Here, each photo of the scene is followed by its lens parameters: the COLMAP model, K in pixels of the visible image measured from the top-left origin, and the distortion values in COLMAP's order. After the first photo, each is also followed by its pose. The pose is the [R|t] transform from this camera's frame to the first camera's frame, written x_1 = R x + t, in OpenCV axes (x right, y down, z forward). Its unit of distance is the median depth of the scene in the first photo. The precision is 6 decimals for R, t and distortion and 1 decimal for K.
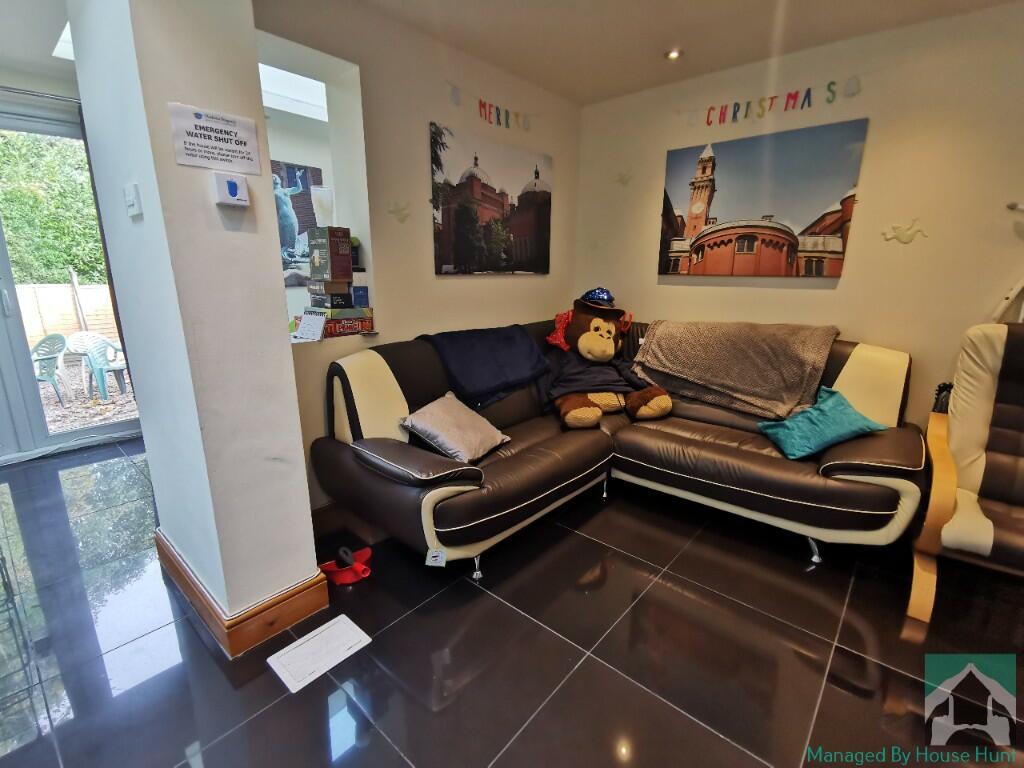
lens RADIAL K [[475.2, 0, 514.3], [0, 475.2, 383.8], [0, 0, 1]] dist [0.010954, 0.001573]
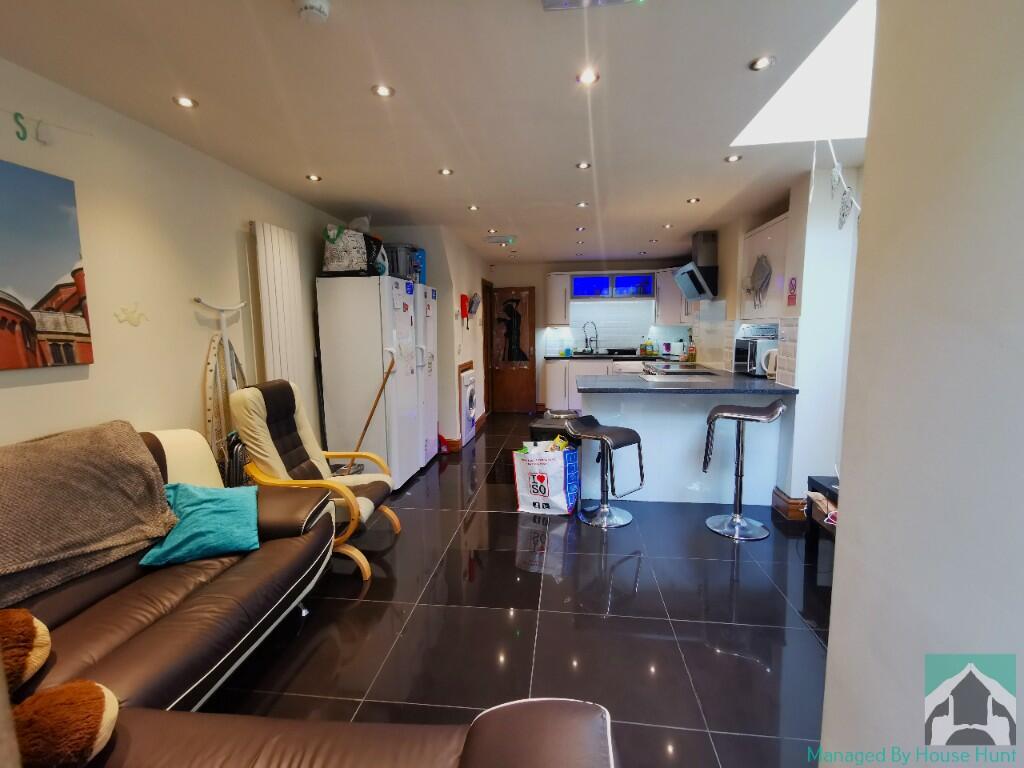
lens RADIAL K [[475.2, 0, 511.7], [0, 475.2, 376.1], [0, 0, 1]] dist [0.010954, 0.001573]
pose [[-0.560020, -0.074471, 0.825125, -0.383942], [0.213012, 0.949527, 0.230272, -0.232814], [-0.800627, 0.304718, -0.515891, 0.833617]]
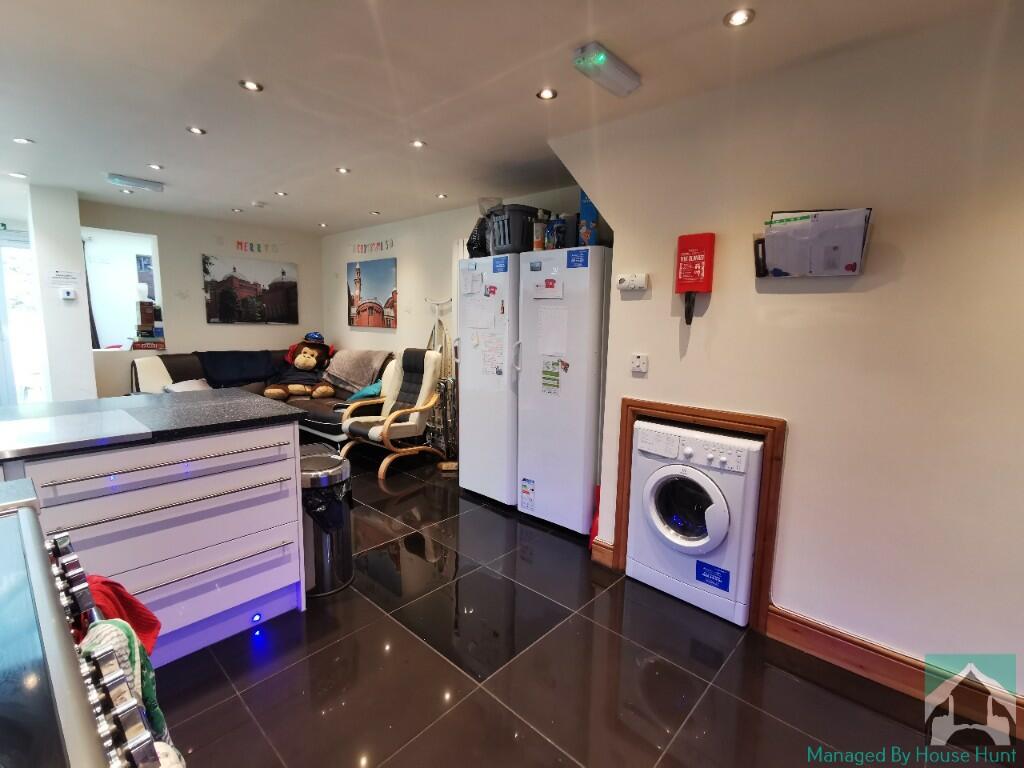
lens RADIAL K [[475.2, 0, 511.1], [0, 475.2, 383.7], [0, 0, 1]] dist [0.010954, 0.001573]
pose [[0.999551, 0.019735, -0.022527, 1.202655], [-0.021997, 0.994225, -0.105035, 0.219111], [0.020324, 0.105484, 0.994213, -1.000579]]
